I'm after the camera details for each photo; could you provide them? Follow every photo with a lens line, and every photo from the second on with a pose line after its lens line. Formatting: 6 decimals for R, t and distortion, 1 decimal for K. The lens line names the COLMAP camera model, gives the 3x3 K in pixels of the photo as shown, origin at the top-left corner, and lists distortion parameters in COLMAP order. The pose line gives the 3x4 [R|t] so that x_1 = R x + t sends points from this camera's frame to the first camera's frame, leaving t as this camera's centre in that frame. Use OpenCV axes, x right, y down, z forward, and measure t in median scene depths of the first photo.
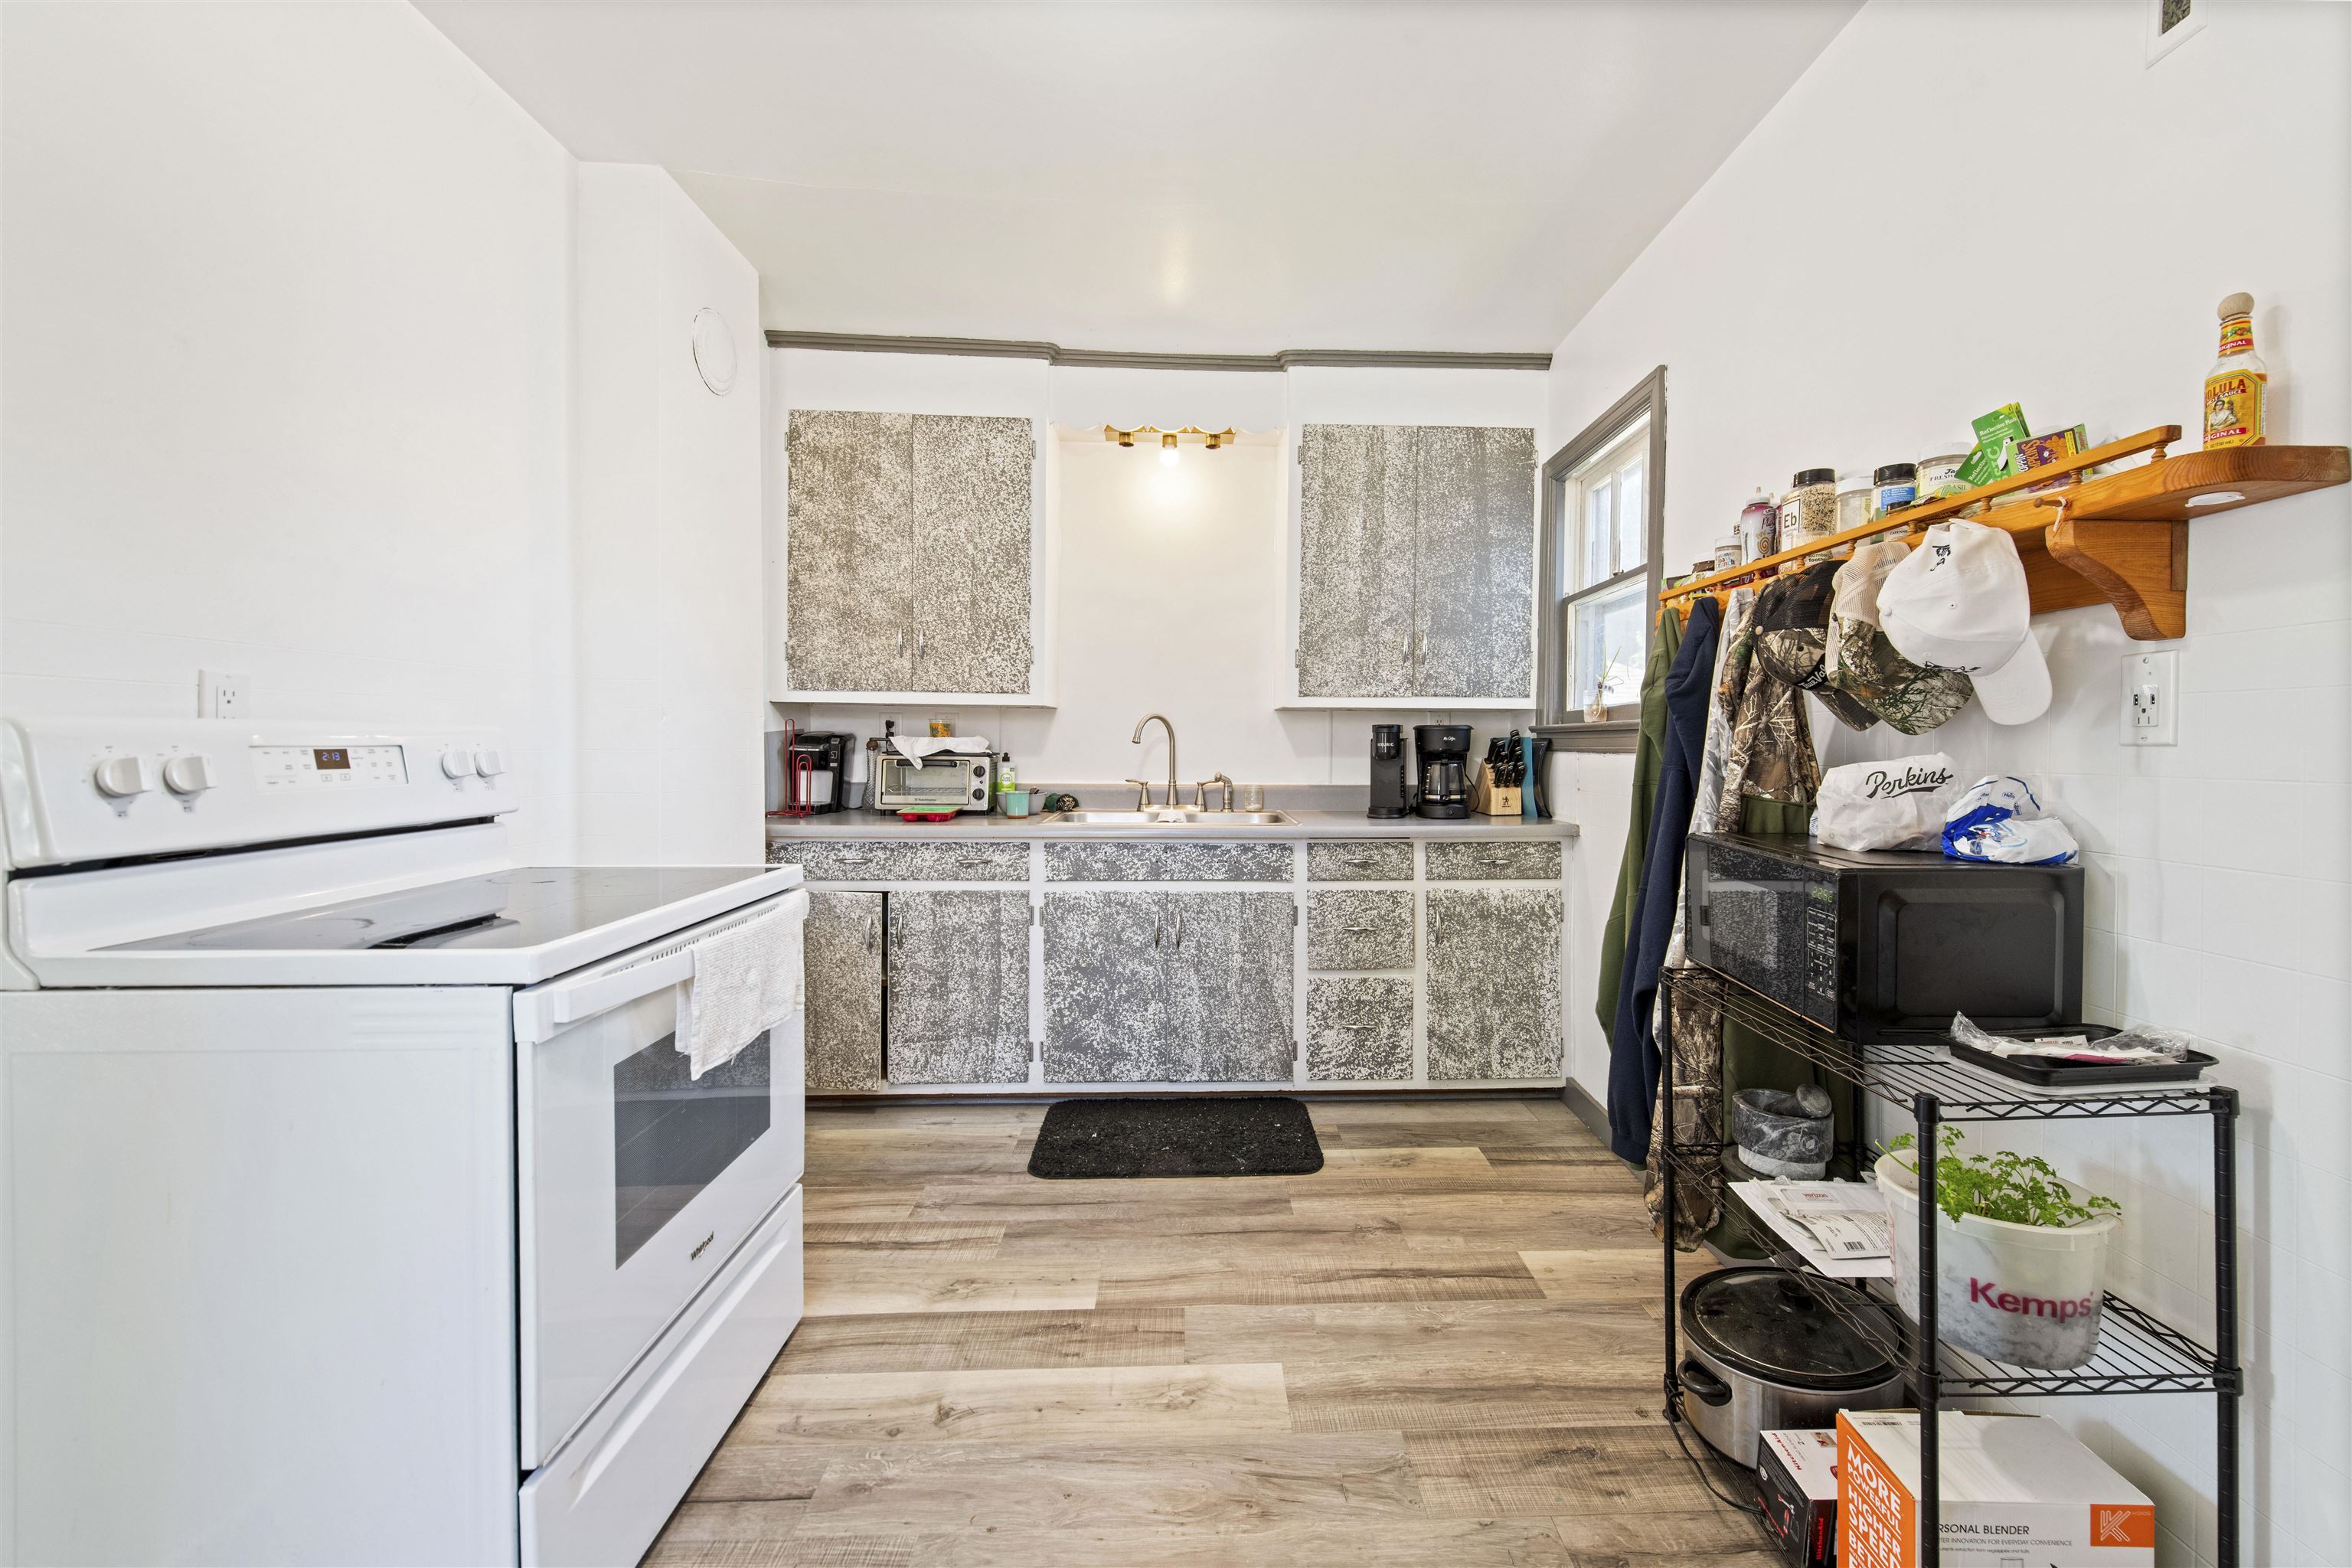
lens RADIAL K [[961.6, 0, 1252.2], [0, 961.6, 740.8], [0, 0, 1]] dist [0.015904, -0.003714]
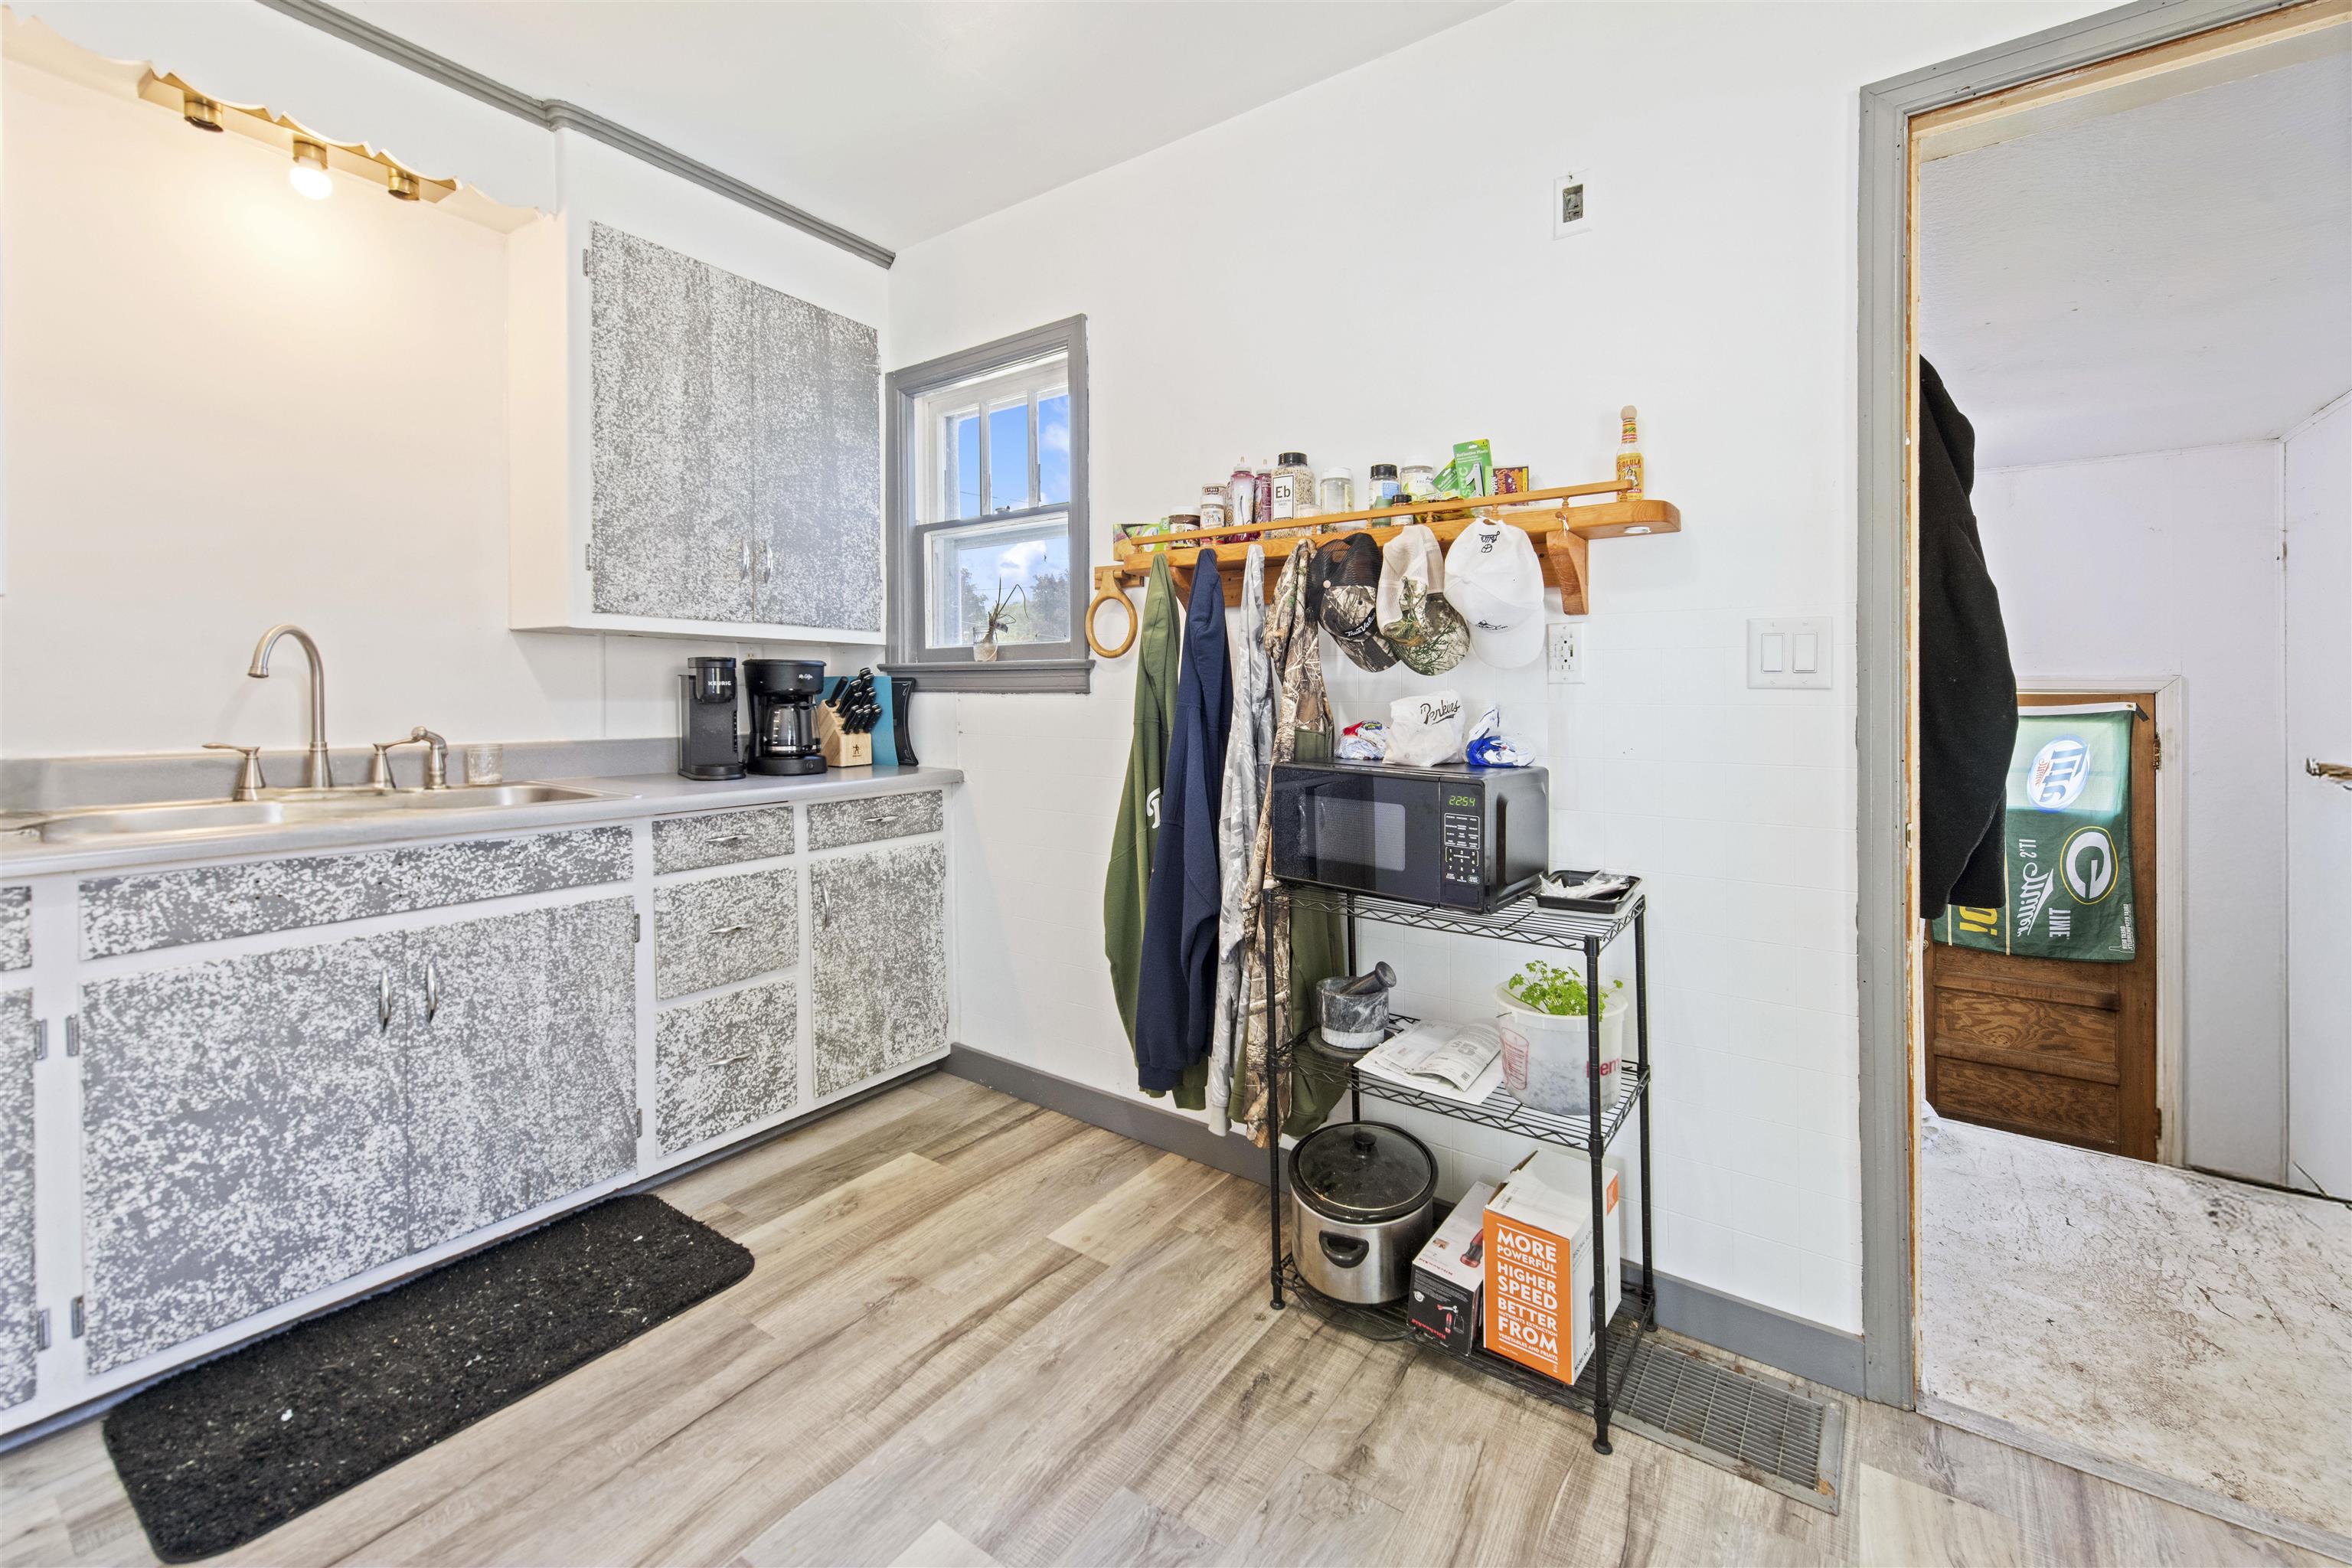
lens RADIAL K [[961.6, 0, 1242.4], [0, 961.6, 685.8], [0, 0, 1]] dist [0.015904, -0.003714]
pose [[0.577641, 0.005876, 0.816270, -0.280518], [-0.004969, 0.999981, -0.003682, 0.007519], [-0.816276, -0.001929, 0.577659, 0.245959]]
